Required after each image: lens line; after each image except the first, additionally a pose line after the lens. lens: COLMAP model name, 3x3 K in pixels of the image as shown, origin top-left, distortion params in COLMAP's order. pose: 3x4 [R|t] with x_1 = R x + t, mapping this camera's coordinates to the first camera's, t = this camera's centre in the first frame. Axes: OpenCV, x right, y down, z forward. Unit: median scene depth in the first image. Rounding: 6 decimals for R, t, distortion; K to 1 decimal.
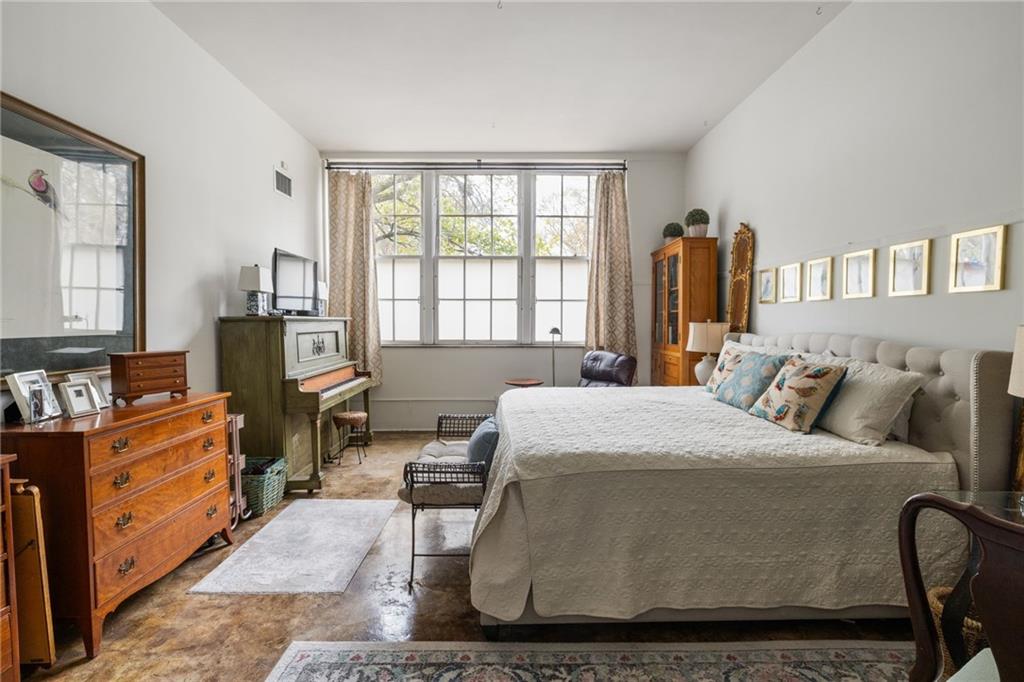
lens RADIAL K [[458.5, 0, 512.0], [0, 458.5, 341.0], [0, 0, 1]] dist [-0.003546, 0.000247]
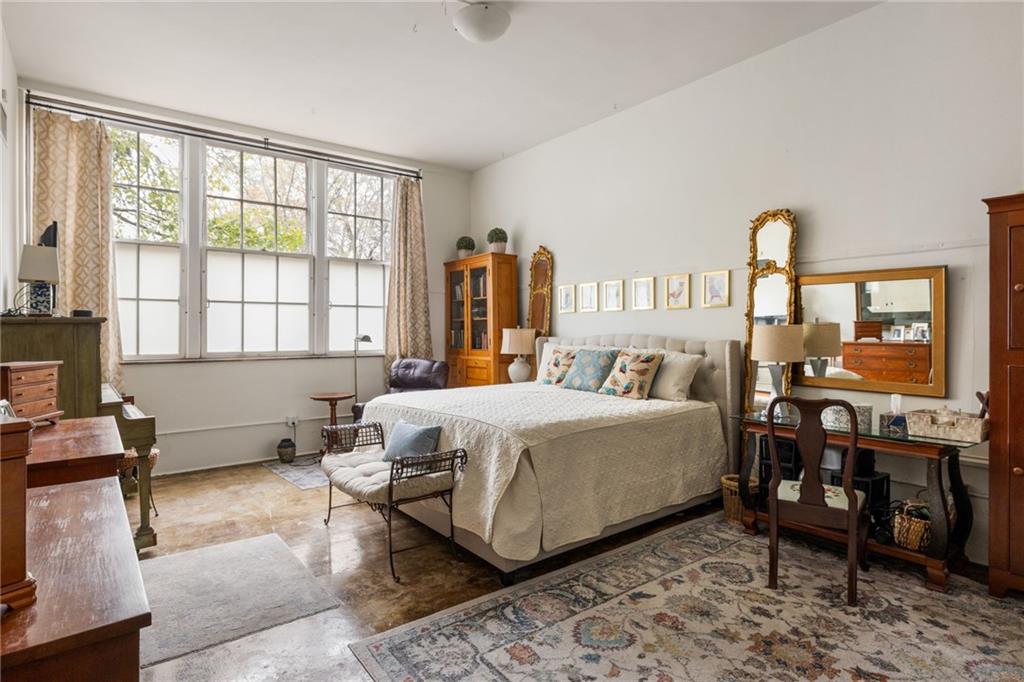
lens RADIAL K [[542.1, 0, 512.0], [0, 542.1, 341.0], [0, 0, 1]] dist [0.001551, 0.000286]
pose [[0.795264, -0.013326, 0.606116, -0.396600], [0.032645, 0.999249, -0.020863, 0.018087], [-0.605383, 0.036379, 0.795102, -0.072010]]
